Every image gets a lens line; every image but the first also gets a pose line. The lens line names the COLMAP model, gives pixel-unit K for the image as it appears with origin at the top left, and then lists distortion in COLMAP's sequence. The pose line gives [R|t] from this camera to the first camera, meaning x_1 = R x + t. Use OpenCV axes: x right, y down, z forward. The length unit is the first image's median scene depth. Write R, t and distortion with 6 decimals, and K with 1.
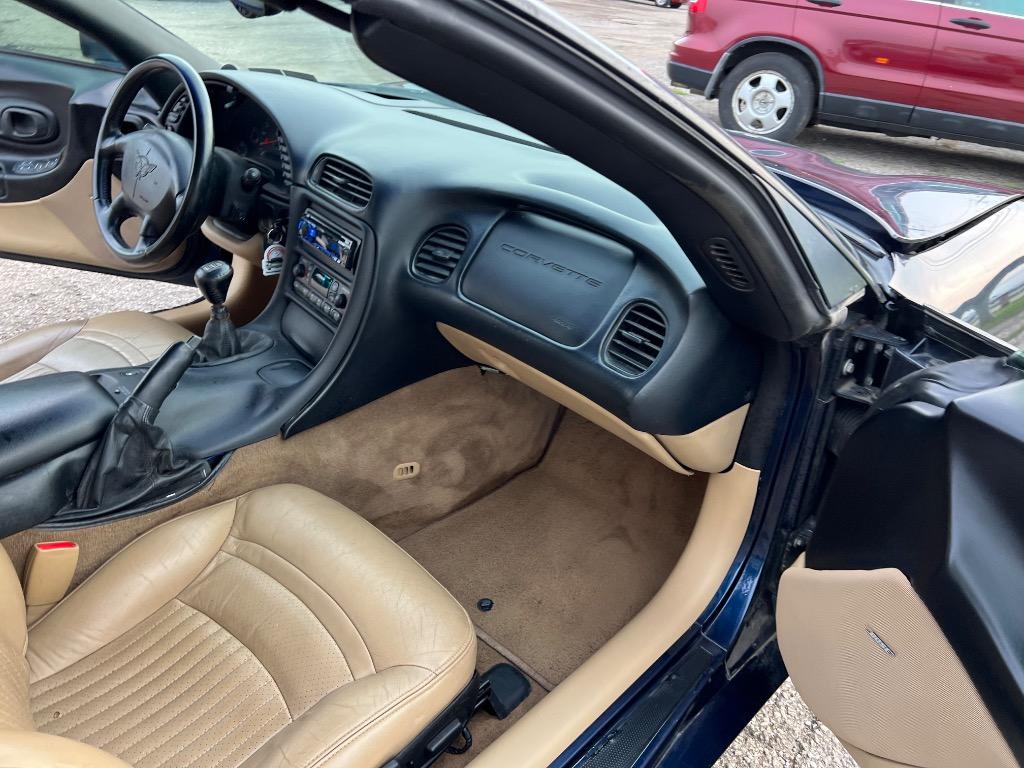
lens RADIAL K [[760.3, 0, 512.0], [0, 760.3, 384.0], [0, 0, 1]] dist [0.048344, -0.055575]
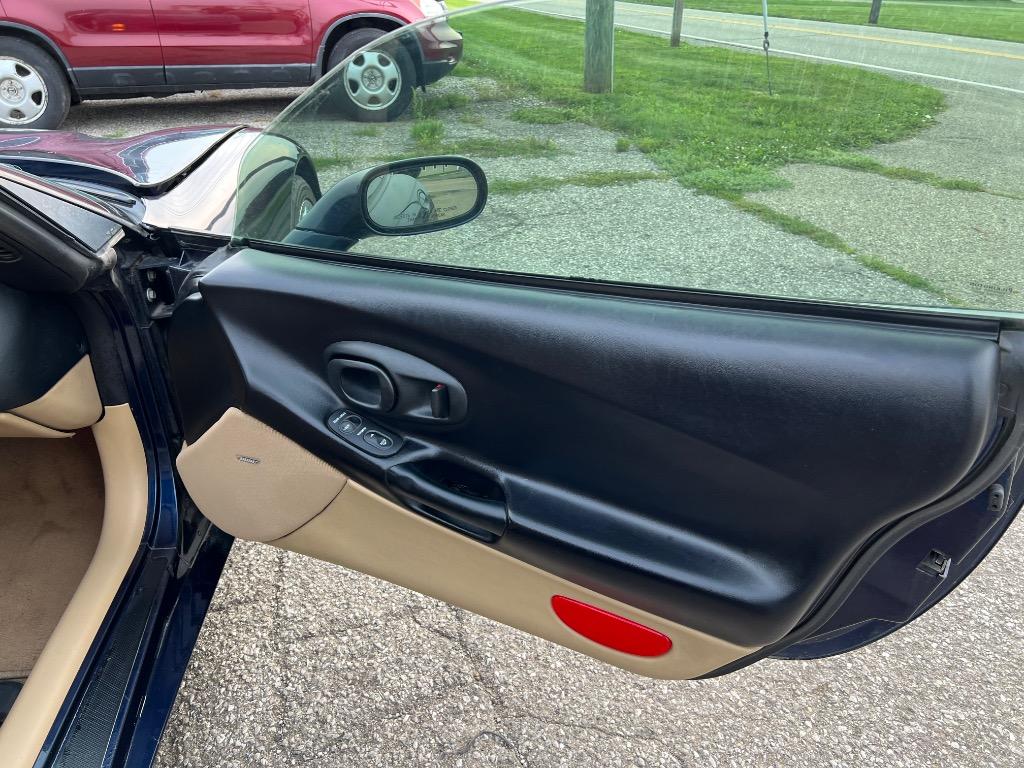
lens RADIAL K [[760.3, 0, 512.0], [0, 760.3, 384.0], [0, 0, 1]] dist [0.048344, -0.055575]
pose [[0.657189, -0.433190, 0.616806, -0.003204], [0.407265, 0.892682, 0.193012, 0.099076], [-0.634223, 0.124358, 0.763084, -0.277400]]
